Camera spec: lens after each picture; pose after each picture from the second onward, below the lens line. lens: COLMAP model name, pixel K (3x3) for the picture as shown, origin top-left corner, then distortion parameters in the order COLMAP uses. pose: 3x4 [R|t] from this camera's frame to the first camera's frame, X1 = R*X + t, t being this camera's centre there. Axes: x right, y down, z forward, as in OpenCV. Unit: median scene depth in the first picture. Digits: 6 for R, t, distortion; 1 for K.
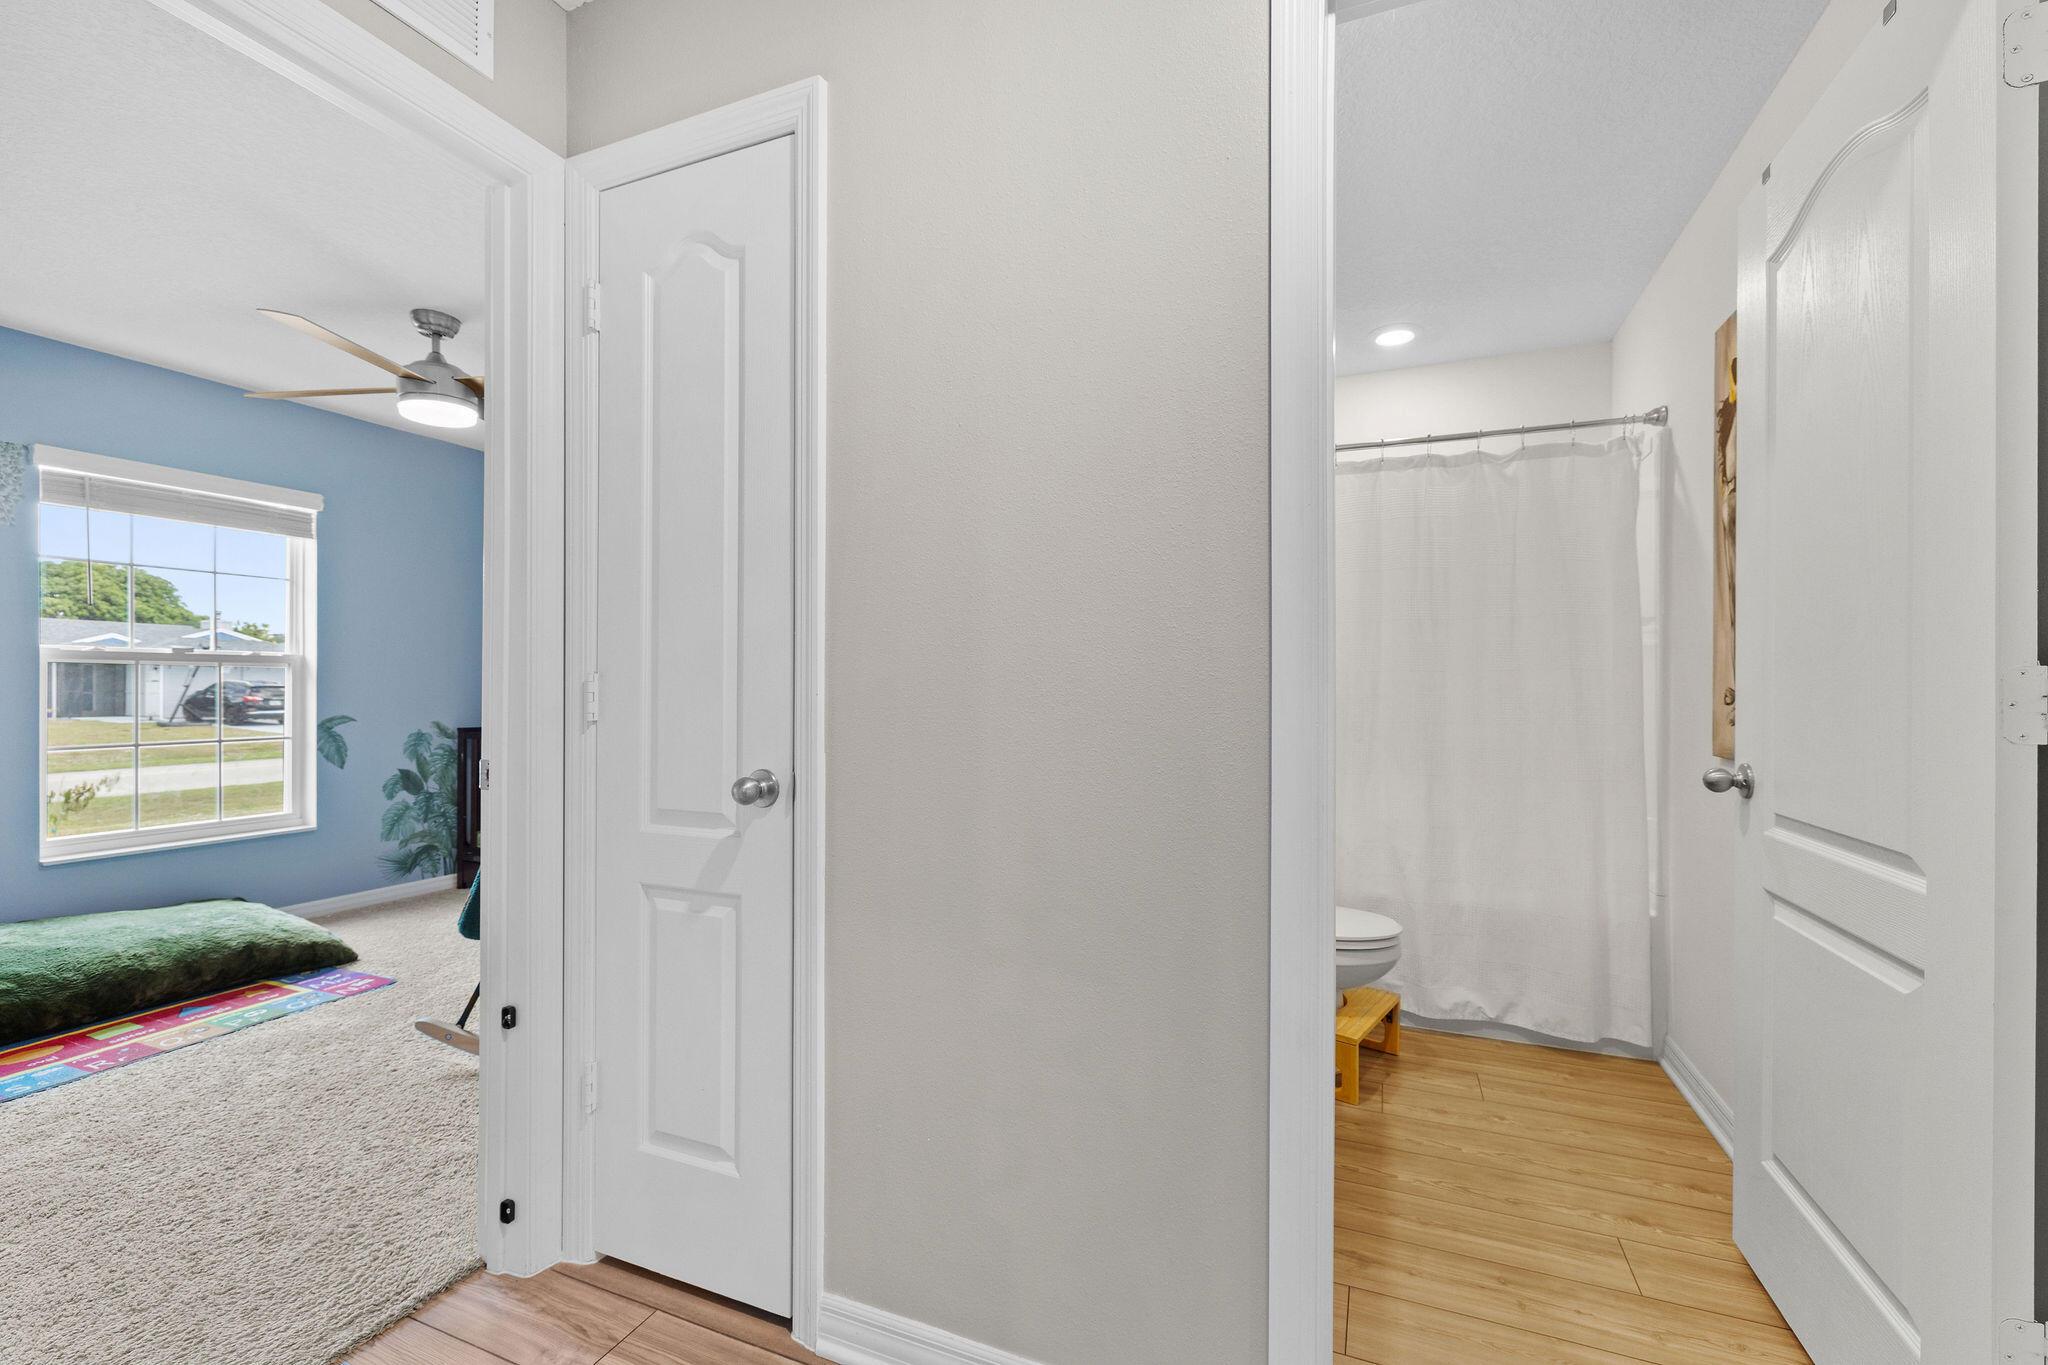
lens RADIAL K [[874.3, 0, 999.3], [0, 874.3, 685.4], [0, 0, 1]] dist [0.003622, 0.000019]
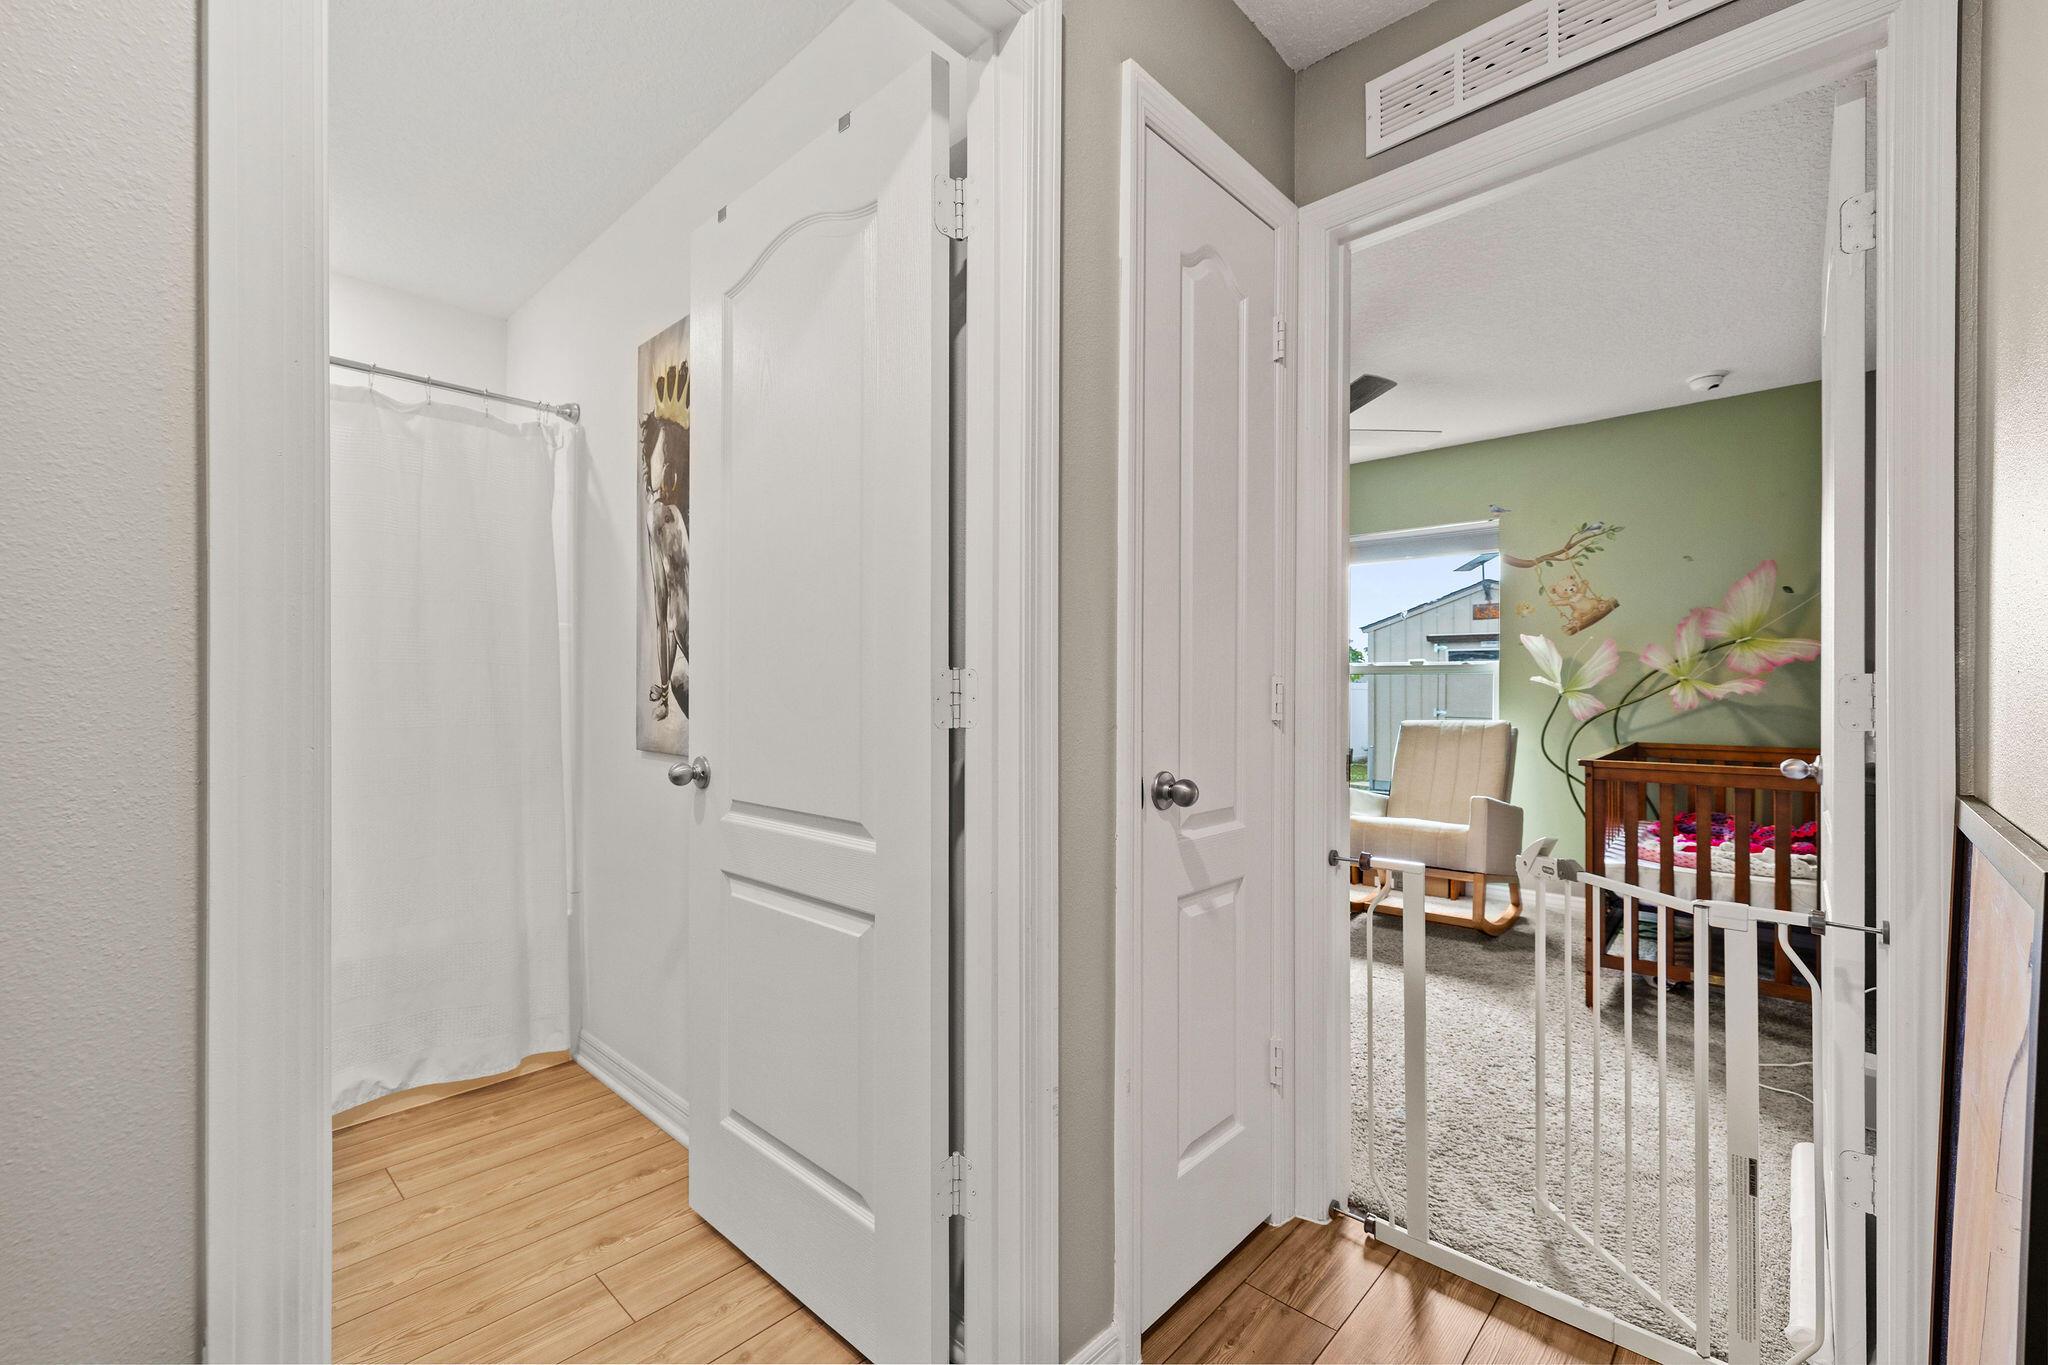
lens RADIAL K [[874.3, 0, 1071.4], [0, 874.3, 686.1], [0, 0, 1]] dist [0.003622, 0.000019]
pose [[0.318590, -0.004085, 0.947884, -0.010652], [-0.001908, 0.999986, 0.004951, -0.001716], [-0.947891, -0.003386, 0.318578, 0.140338]]
